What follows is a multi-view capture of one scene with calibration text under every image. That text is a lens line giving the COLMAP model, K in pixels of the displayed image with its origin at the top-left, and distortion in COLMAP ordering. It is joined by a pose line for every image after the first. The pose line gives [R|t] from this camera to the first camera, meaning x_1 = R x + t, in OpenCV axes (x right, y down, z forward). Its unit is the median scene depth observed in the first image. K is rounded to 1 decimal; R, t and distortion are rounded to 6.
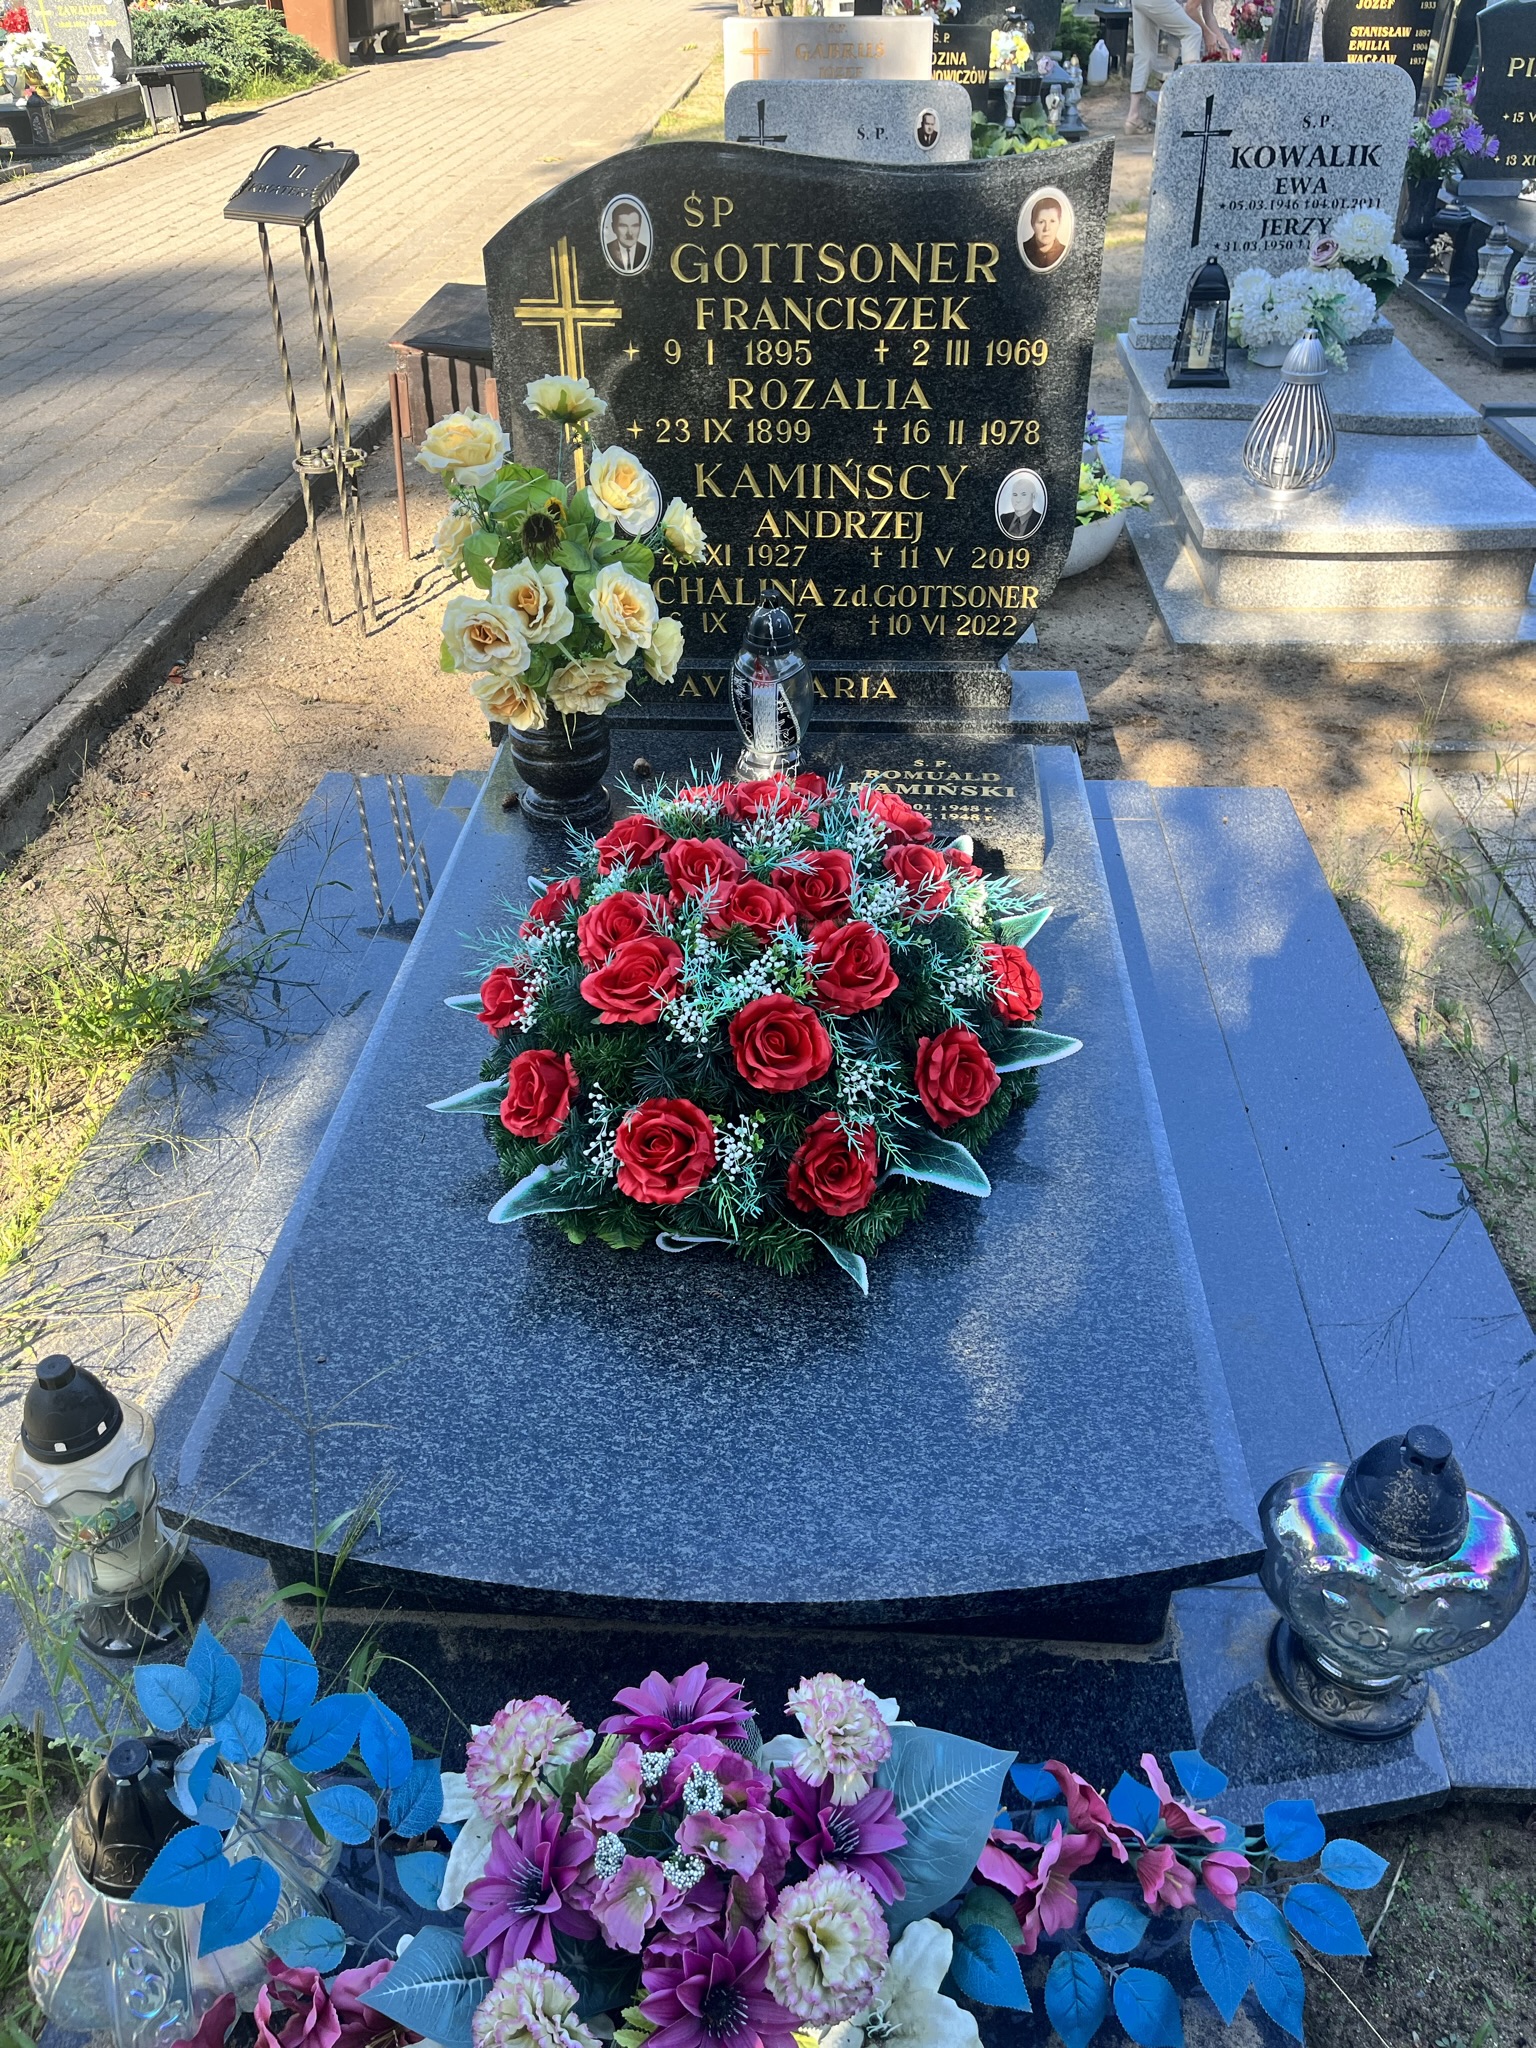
lens RADIAL K [[1588.4, 0, 757.0], [0, 1588.4, 1016.8], [0, 0, 1]] dist [0.071968, -0.111449]
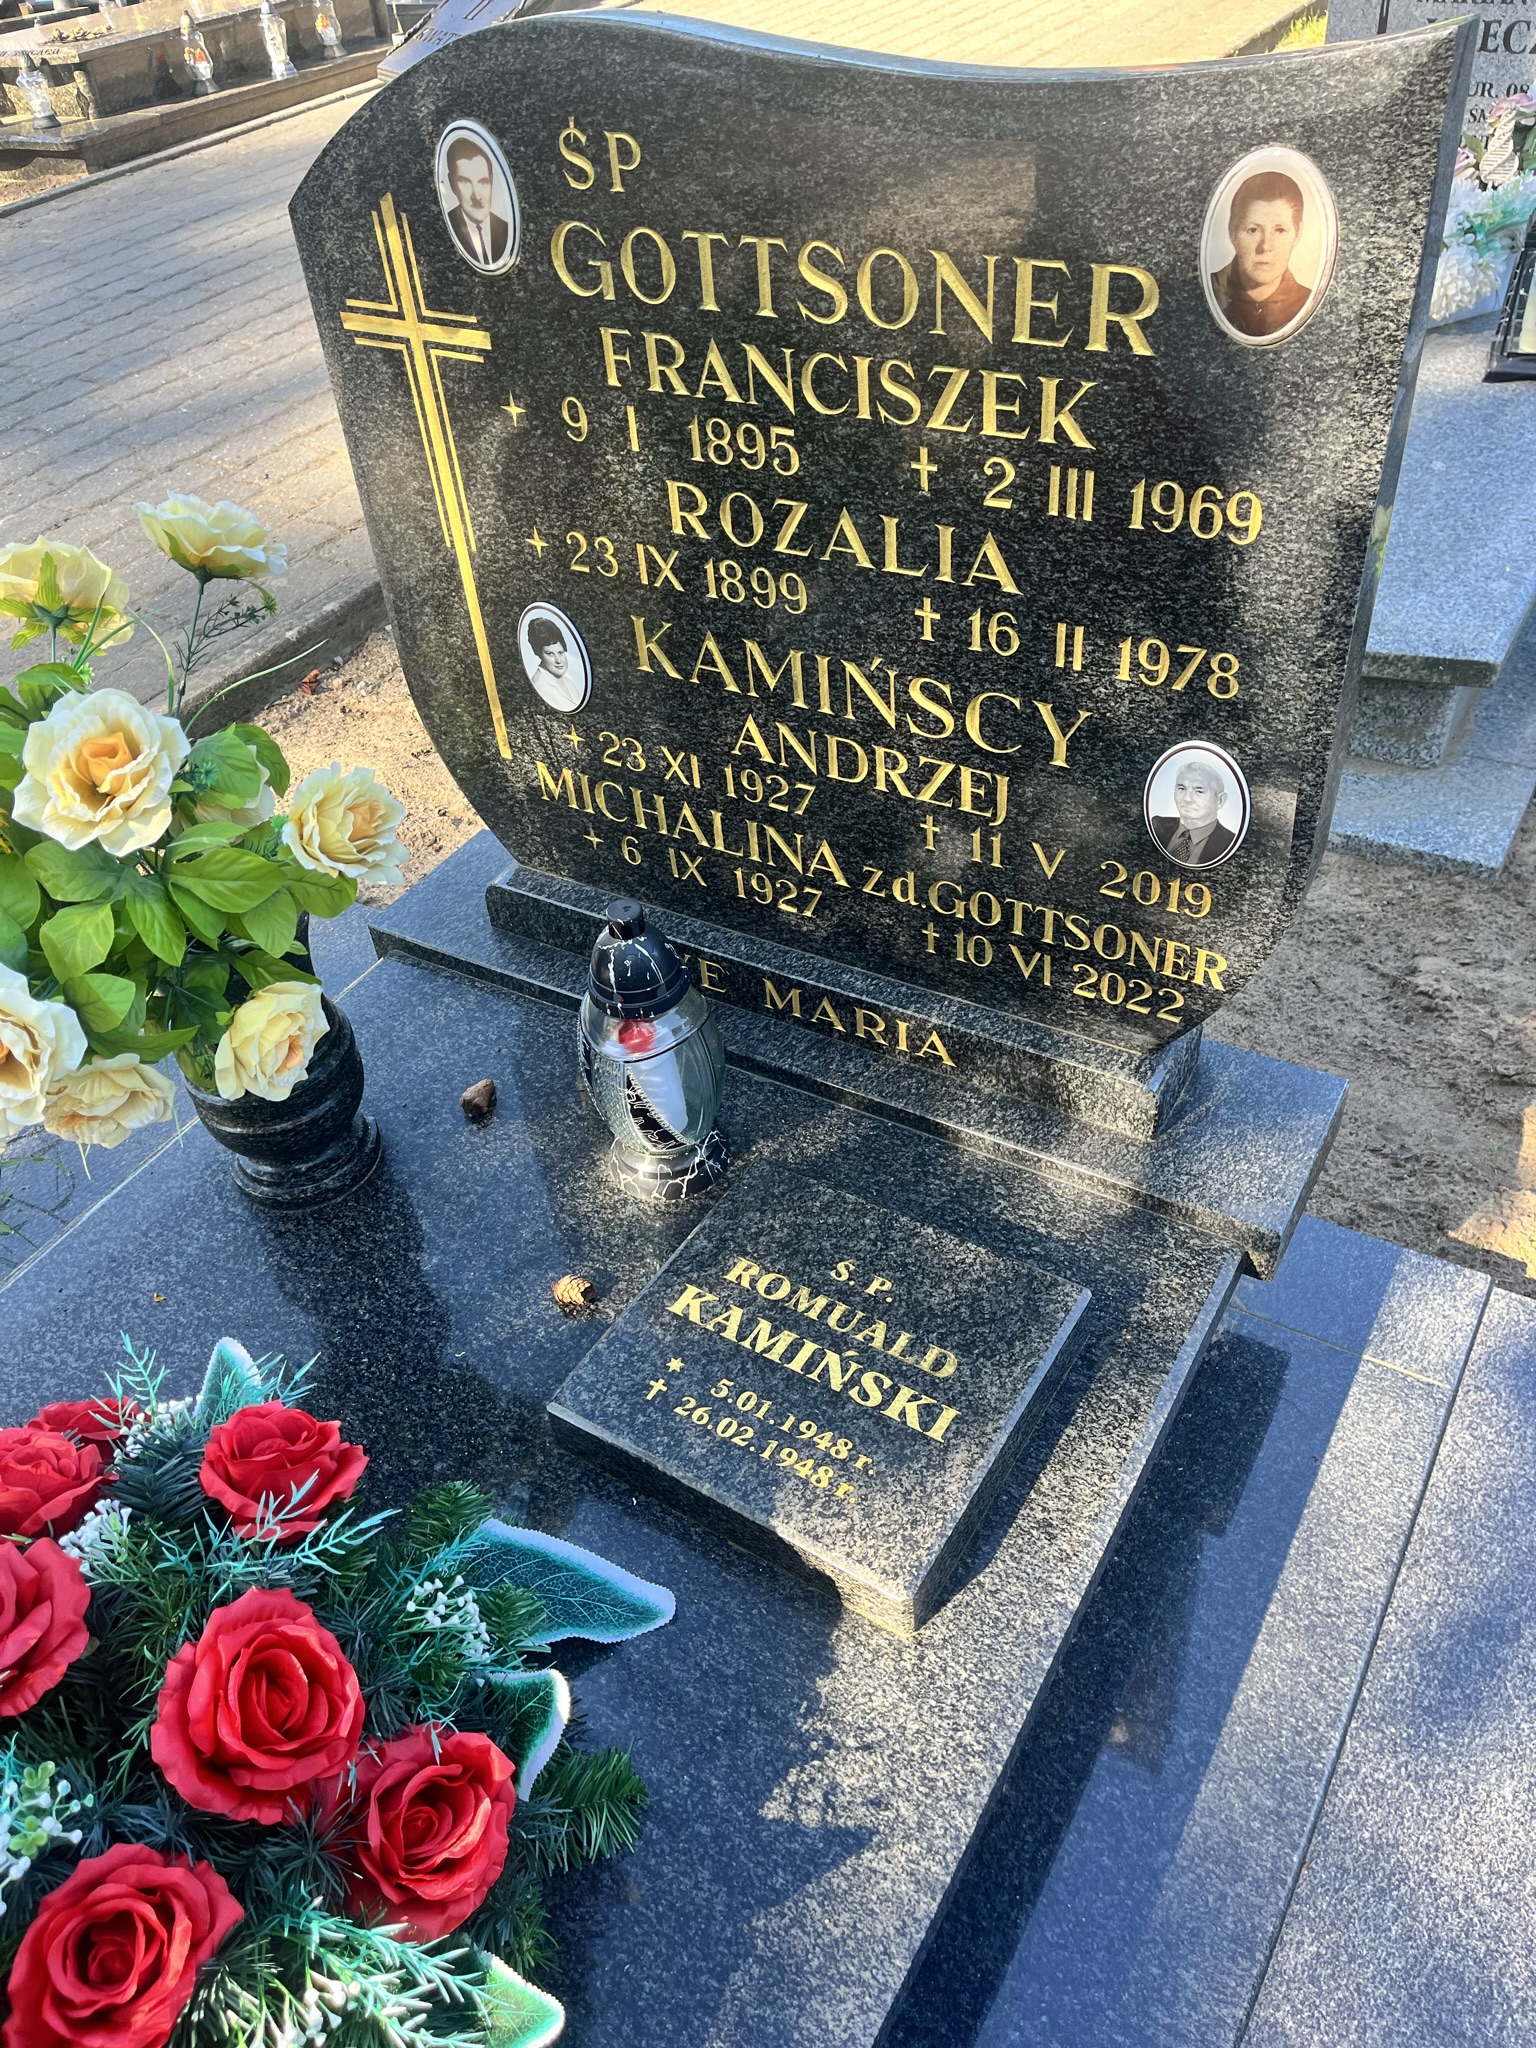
lens RADIAL K [[1588.4, 0, 776.9], [0, 1588.4, 1039.7], [0, 0, 1]] dist [0.071968, -0.111449]
pose [[0.884806, 0.258880, -0.387427, 0.266502], [-0.206165, 0.963149, 0.172741, -0.319913], [0.417870, -0.072969, 0.905572, 0.525488]]
